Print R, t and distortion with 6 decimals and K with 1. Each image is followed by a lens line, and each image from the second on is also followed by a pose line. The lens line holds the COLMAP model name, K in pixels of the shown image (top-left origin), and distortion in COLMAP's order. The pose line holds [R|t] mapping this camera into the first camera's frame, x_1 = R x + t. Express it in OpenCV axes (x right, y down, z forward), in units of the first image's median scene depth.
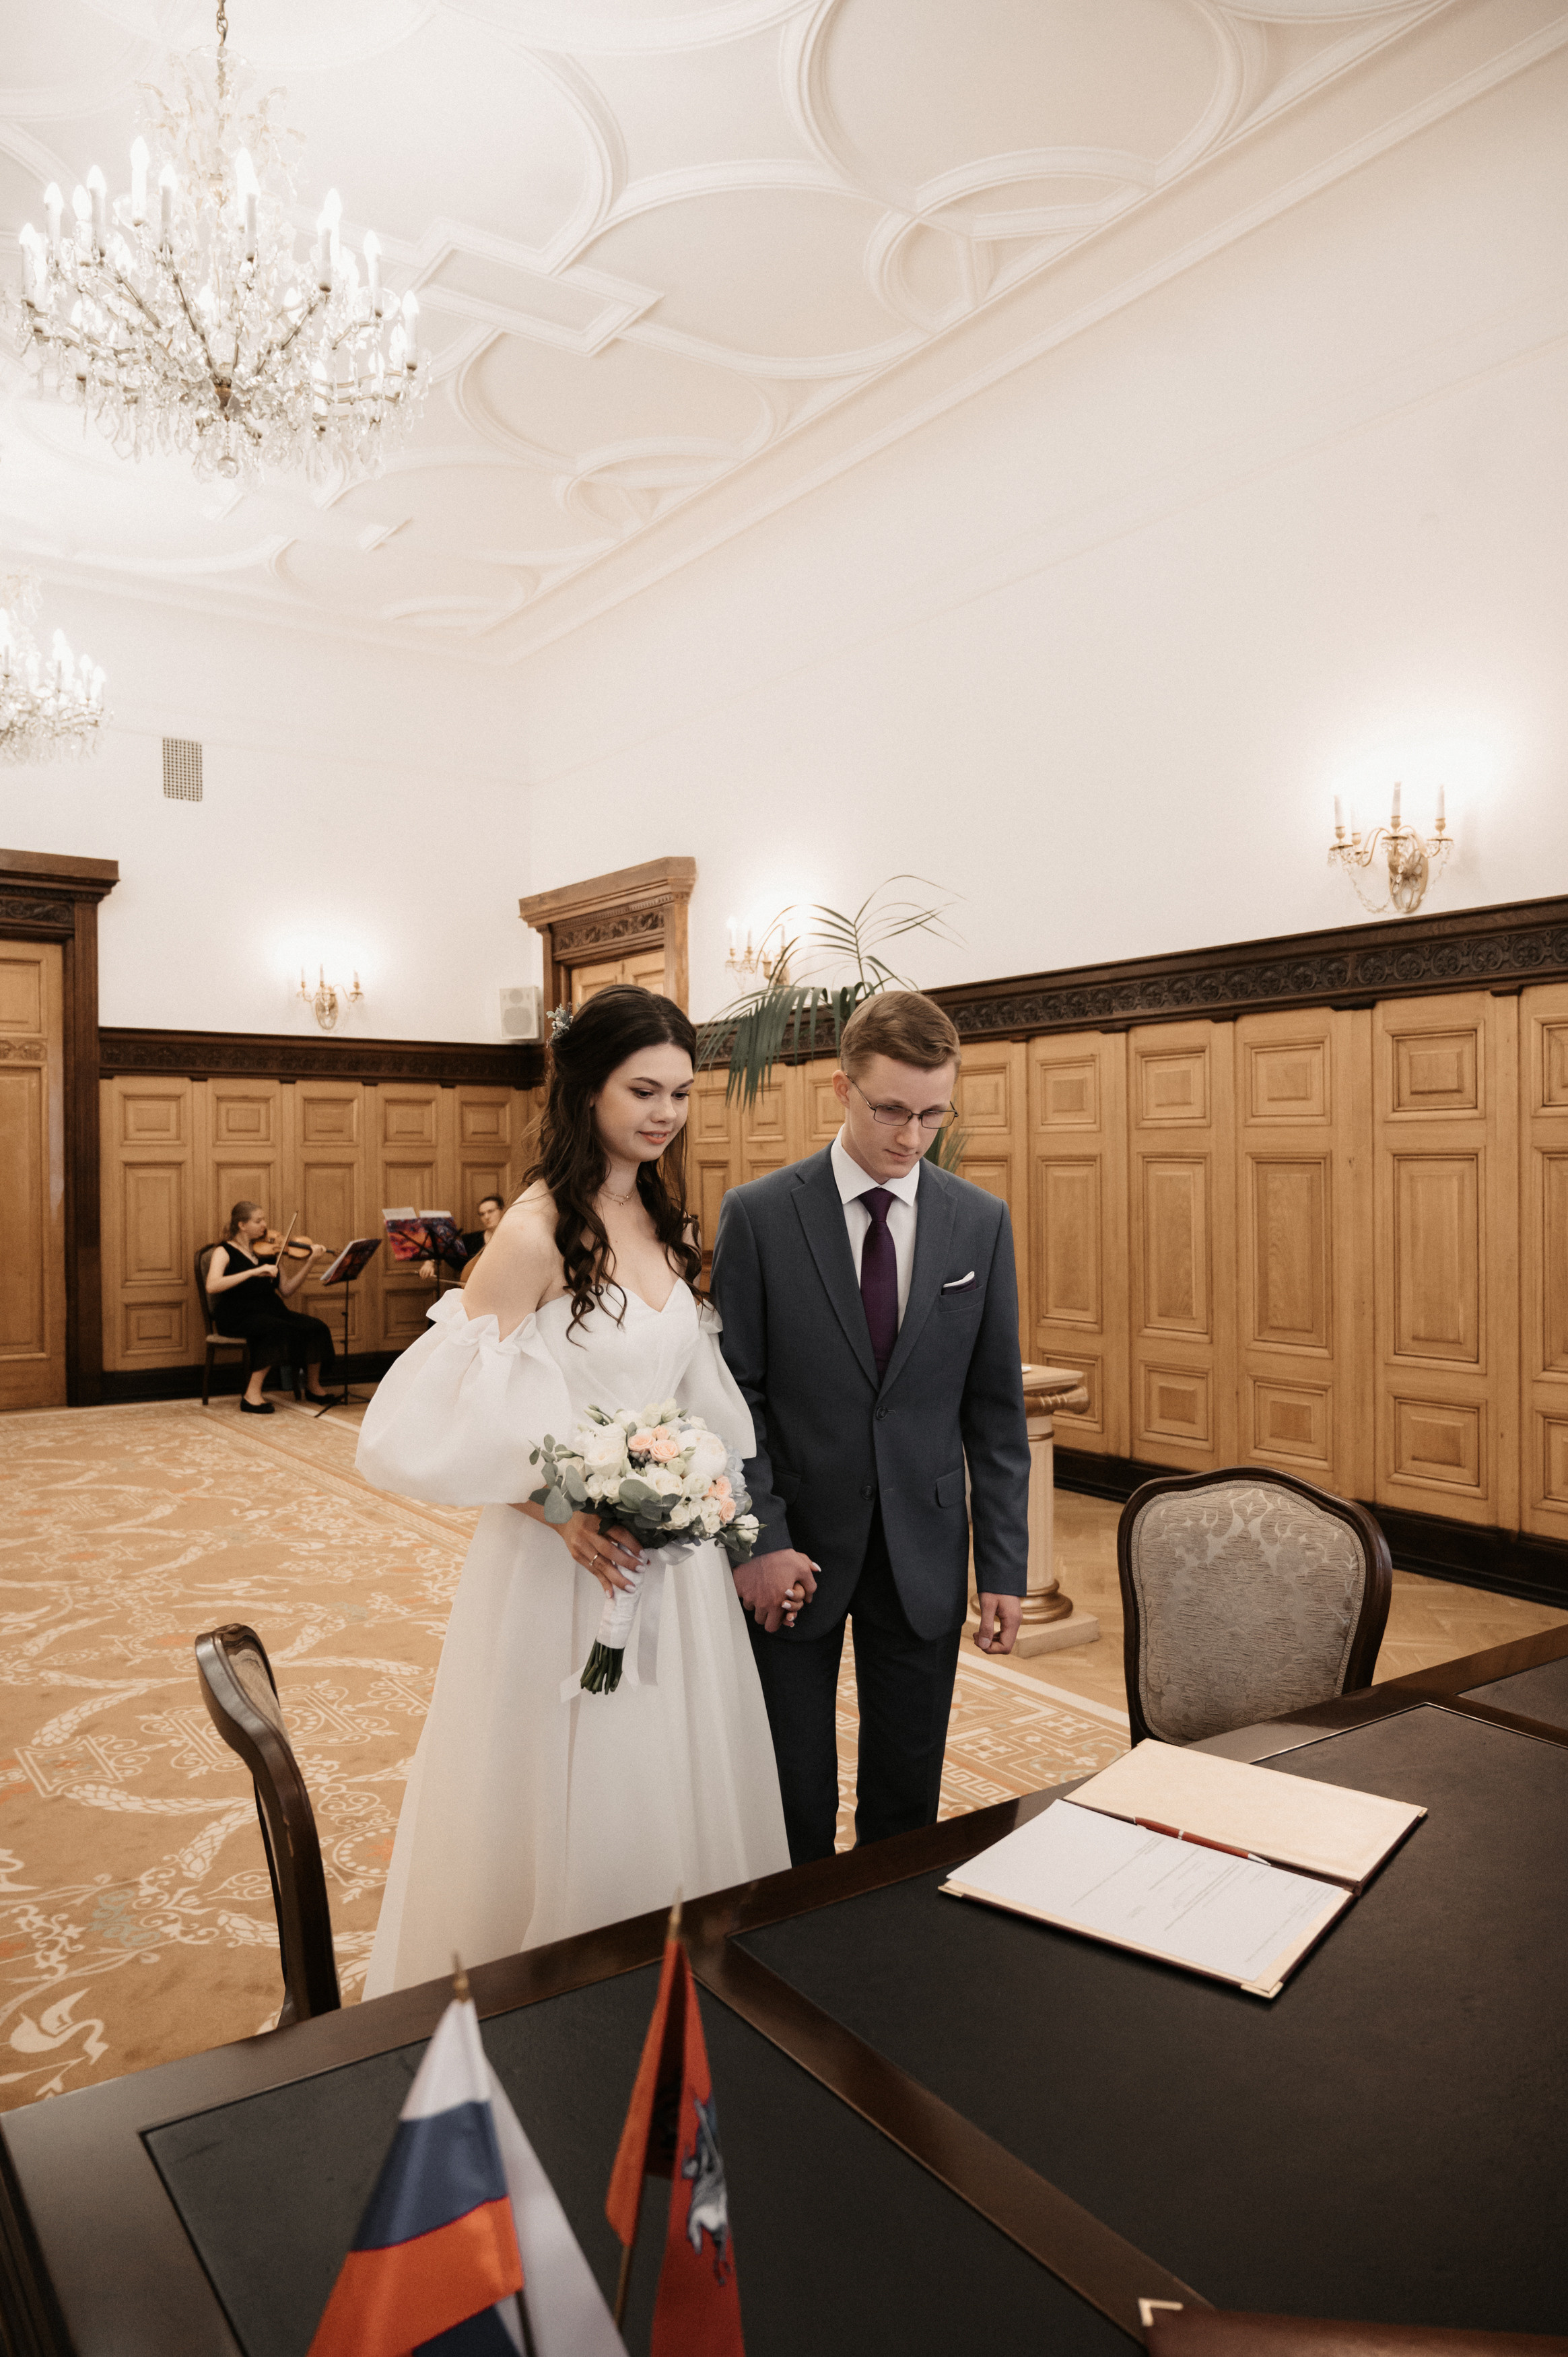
lens RADIAL K [[1589.6, 0, 796.2], [0, 1589.6, 1186.5], [0, 0, 1]] dist [-0.002126, 0.001840]
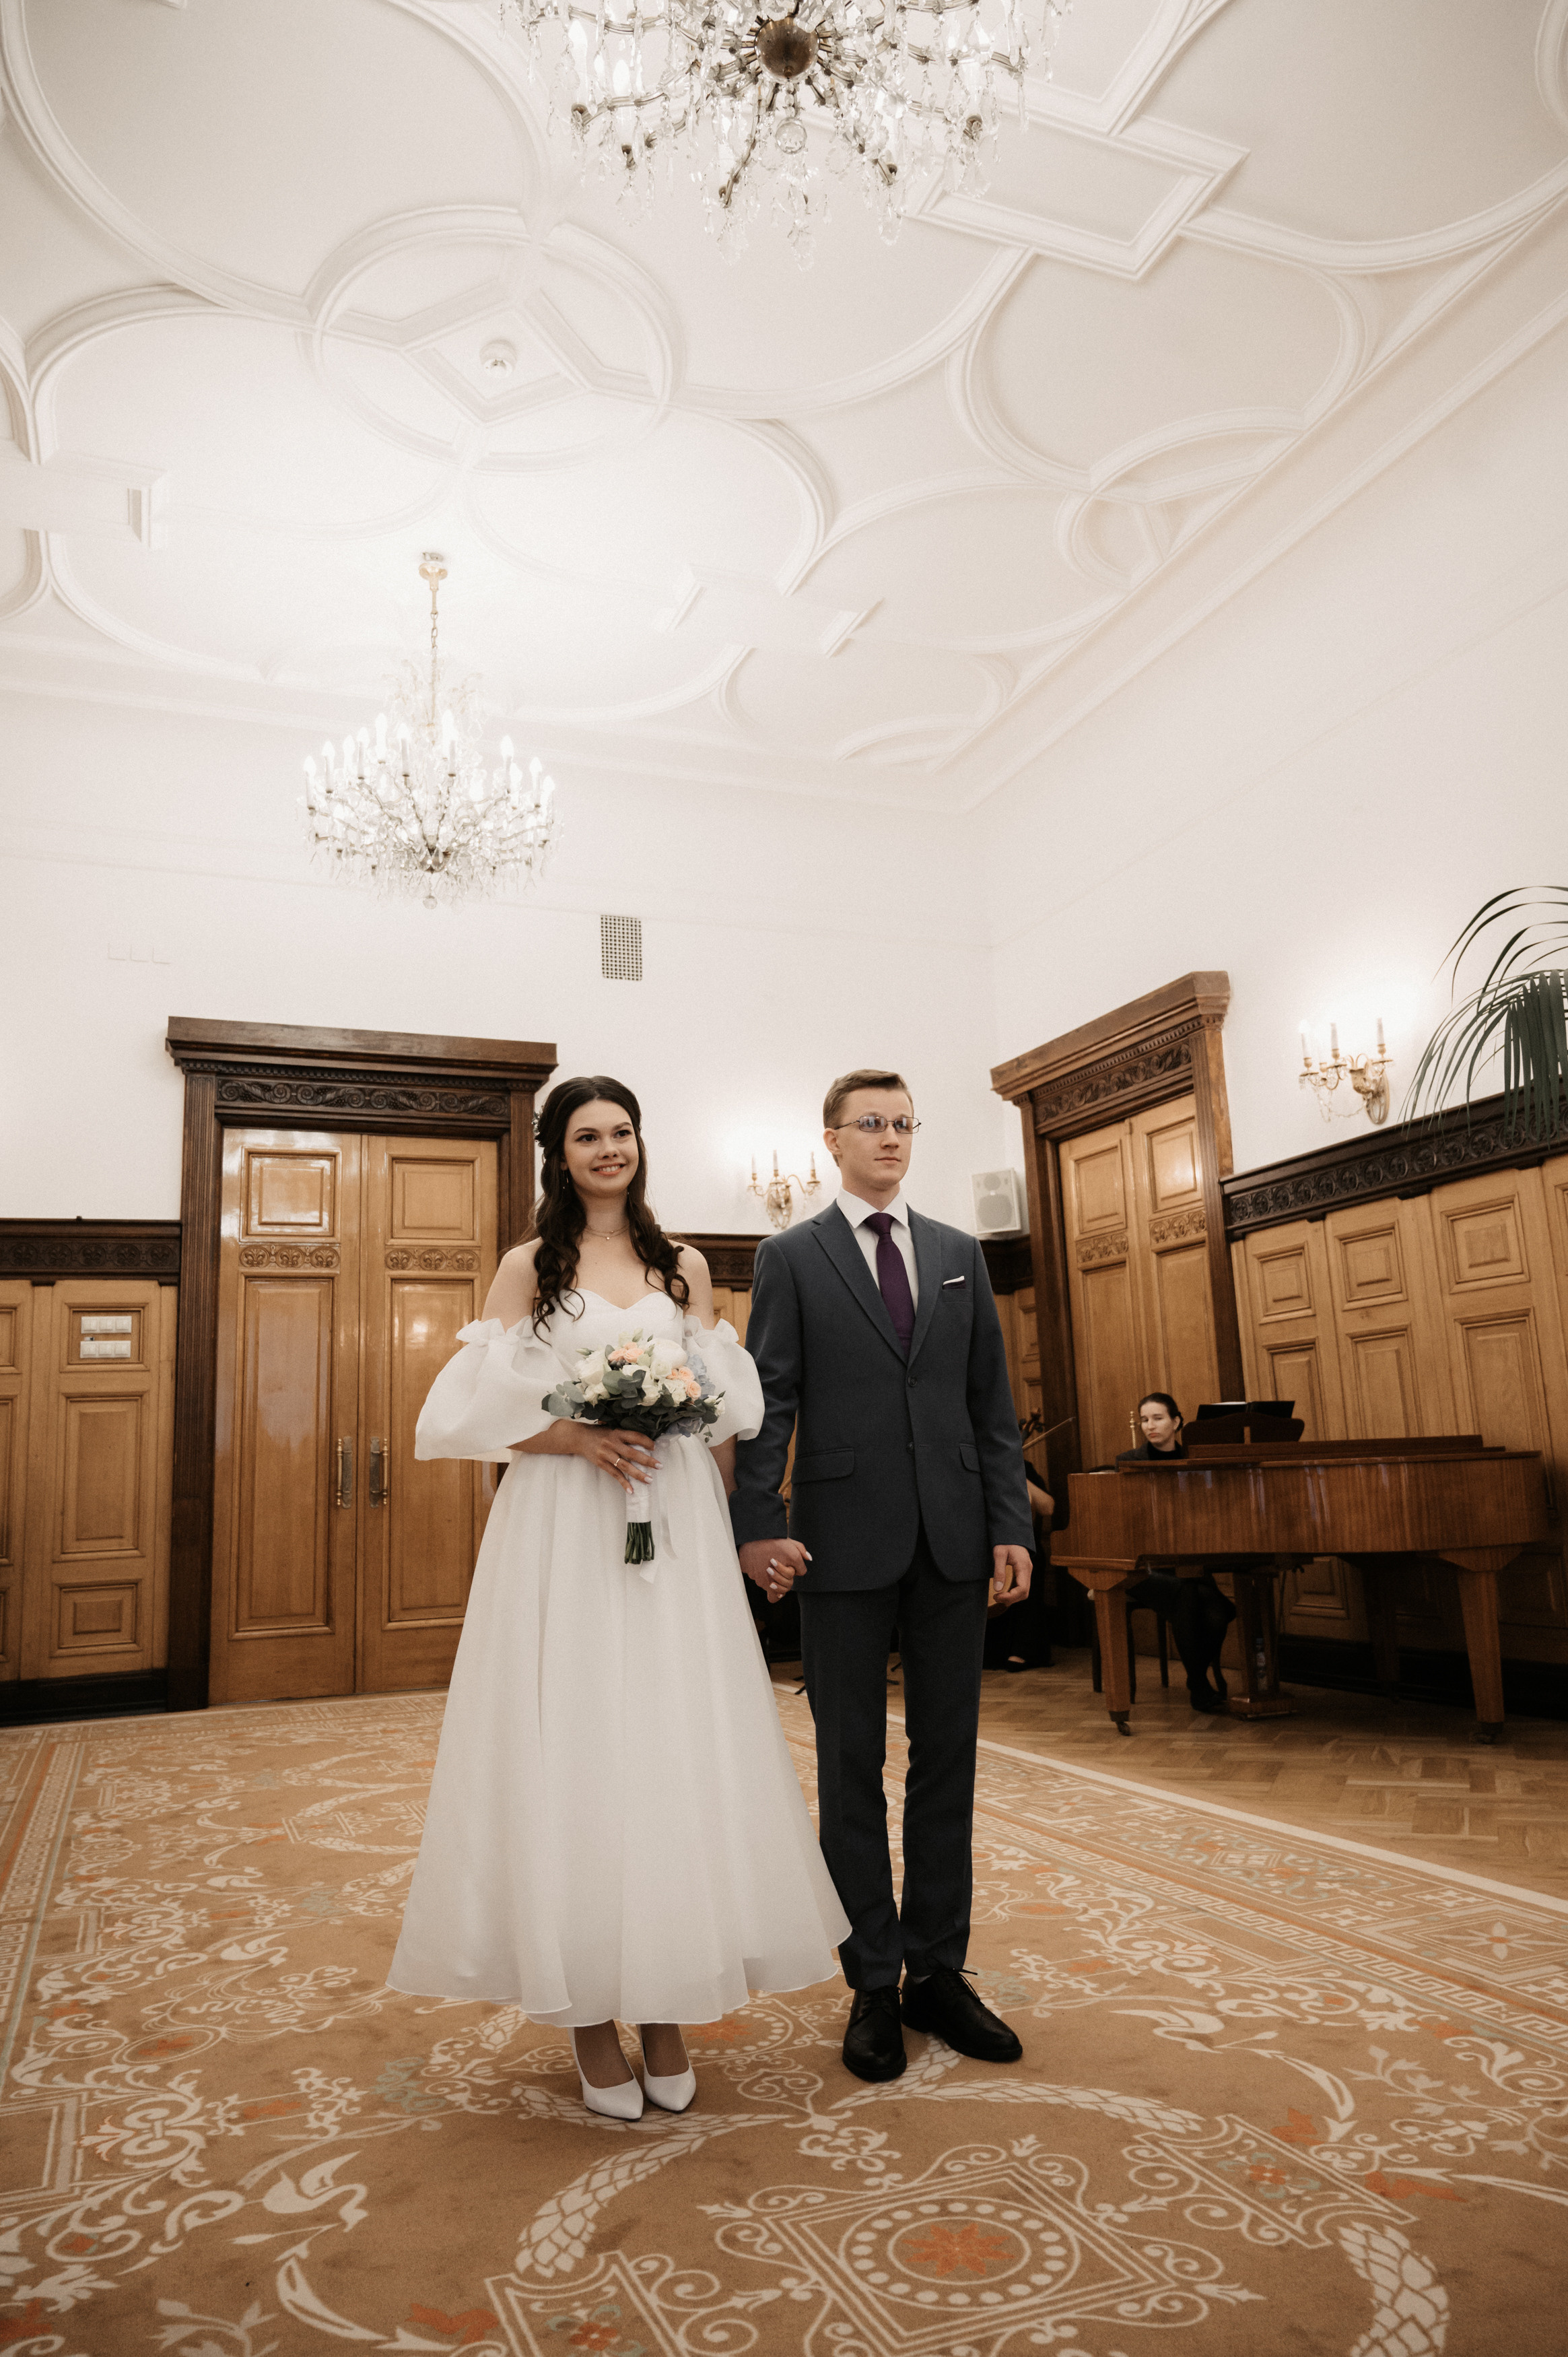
lens RADIAL K [[1576.9, 0, 789.1], [0, 1576.9, 1174.6], [0, 0, 1]] dist [-0.008218, 0.004175]
pose [[0.971982, -0.076197, -0.222360, -0.116086], [0.030604, 0.978972, -0.201688, 0.051787], [0.233053, 0.189232, 0.953875, 0.214482]]
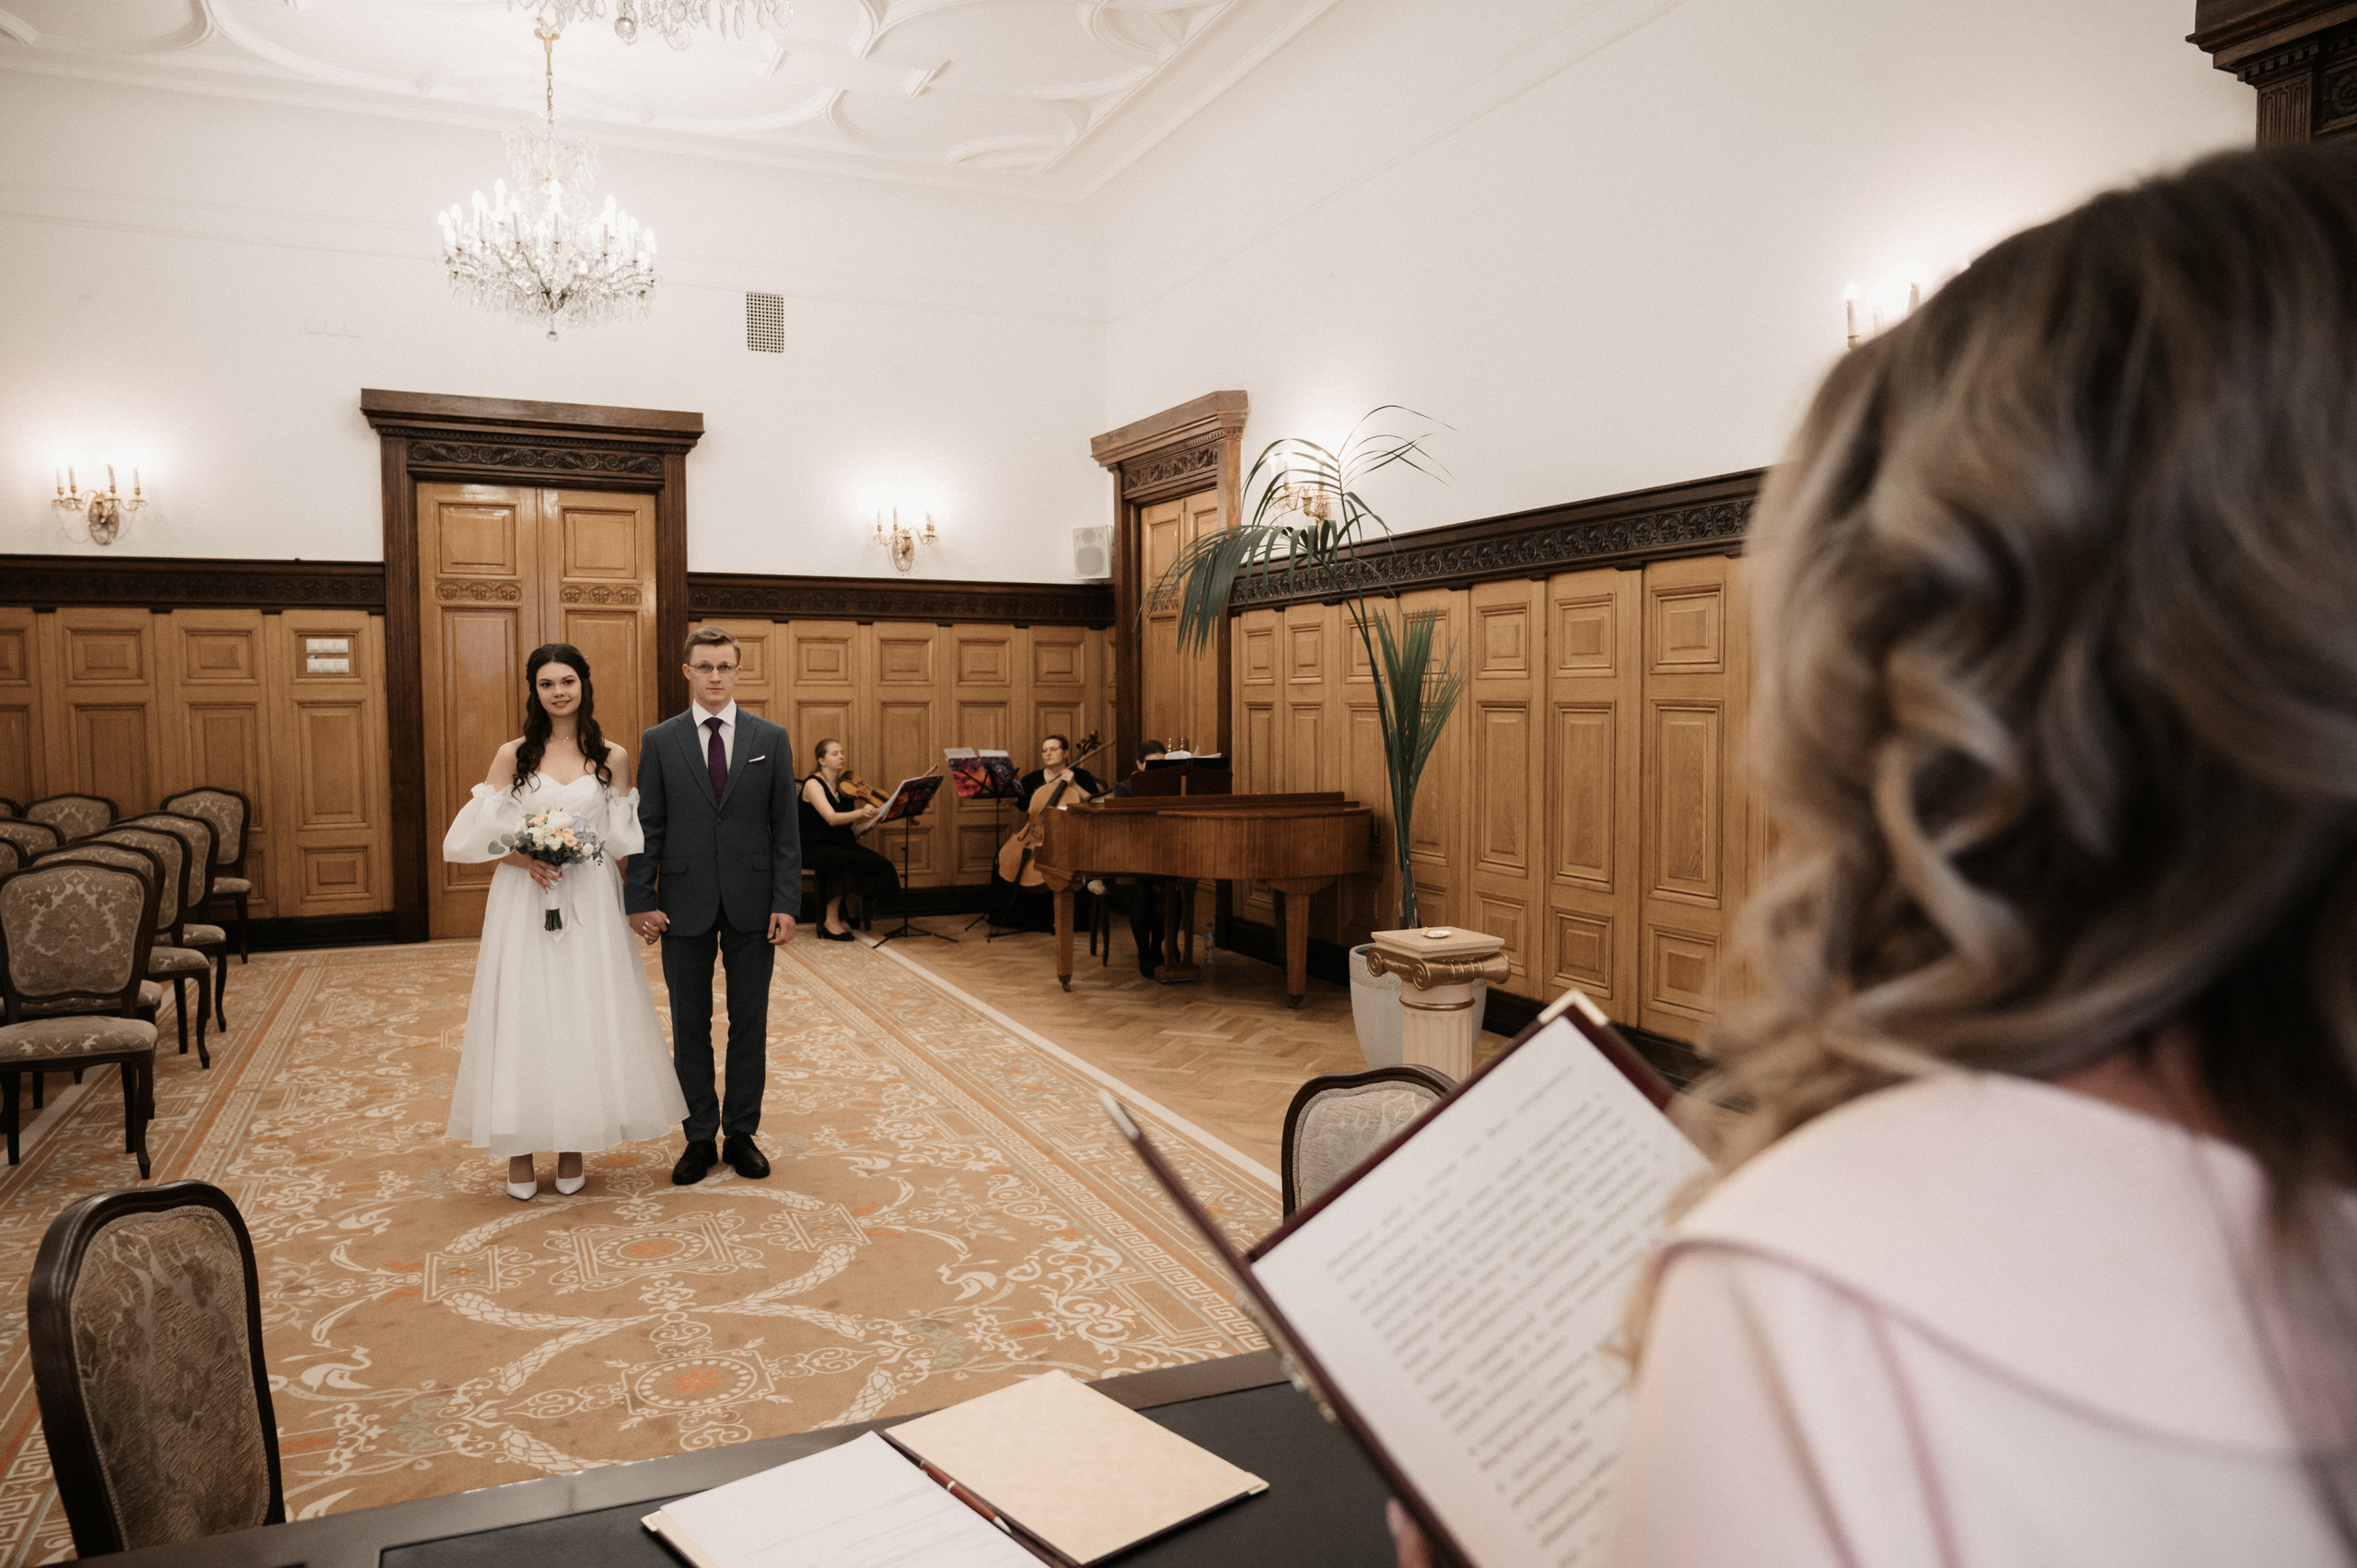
lens RADIAL K [[1595.2, 0, 1155.1], [0, 1595.2, 786.7], [0, 0, 1]] dist [-0.002693, 0.001638]
pose [[0.978167, 0.016664, -0.207151, 0.092950], [-0.008043, 0.999069, 0.042392, -0.005859], [0.207664, -0.039800, 0.977390, 0.024359]]
